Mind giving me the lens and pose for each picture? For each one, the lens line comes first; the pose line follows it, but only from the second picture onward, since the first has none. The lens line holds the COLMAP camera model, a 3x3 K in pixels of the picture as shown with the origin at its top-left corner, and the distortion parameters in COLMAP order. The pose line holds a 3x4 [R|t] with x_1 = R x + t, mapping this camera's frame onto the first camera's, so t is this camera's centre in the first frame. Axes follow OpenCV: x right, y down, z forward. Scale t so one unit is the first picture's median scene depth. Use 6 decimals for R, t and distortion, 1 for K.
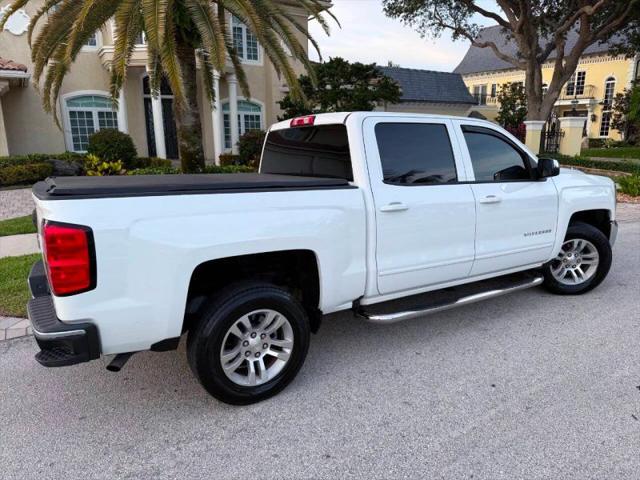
lens RADIAL K [[449.4, 0, 320.4], [0, 449.4, 242.7], [0, 0, 1]] dist [0.032659, -0.035210]
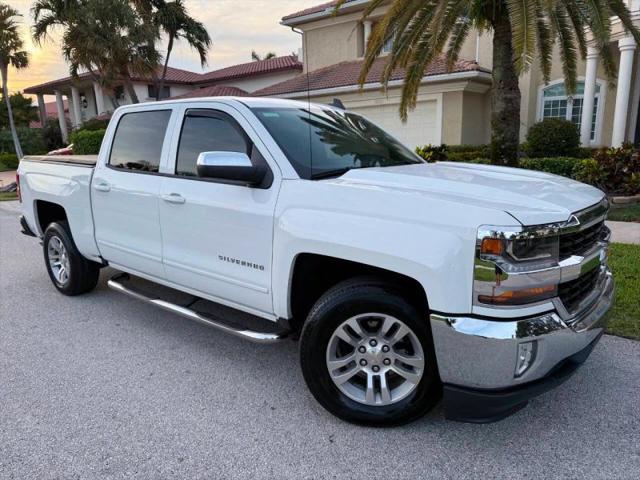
lens RADIAL K [[453.0, 0, 323.6], [0, 453.0, 243.1], [0, 0, 1]] dist [0.002093, -0.000478]
pose [[0.332432, 0.208902, -0.919700, 0.593674], [-0.188535, 0.970197, 0.152225, -0.091723], [0.924091, 0.122792, 0.361910, 0.453354]]
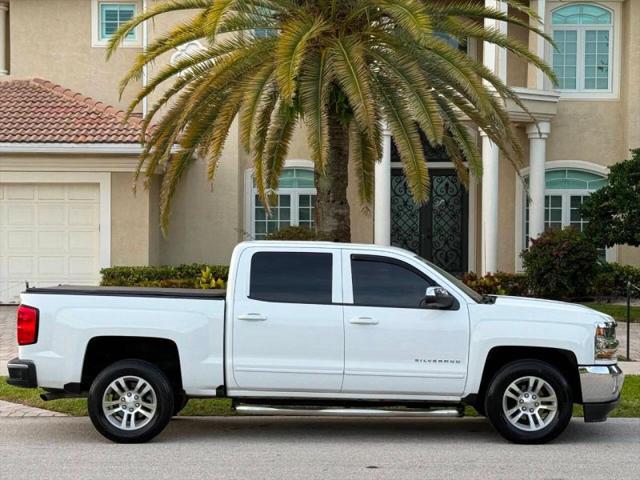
lens RADIAL K [[1350.1, 0, 319.9], [0, 1350.1, 240.0], [0, 0, 1]] dist [0.056753, 0.518574]
pose [[0.848498, 0.019132, -0.528852, 0.956688], [-0.132613, 0.975147, -0.177488, 0.146886], [0.512313, 0.220731, 0.829948, -0.867523]]
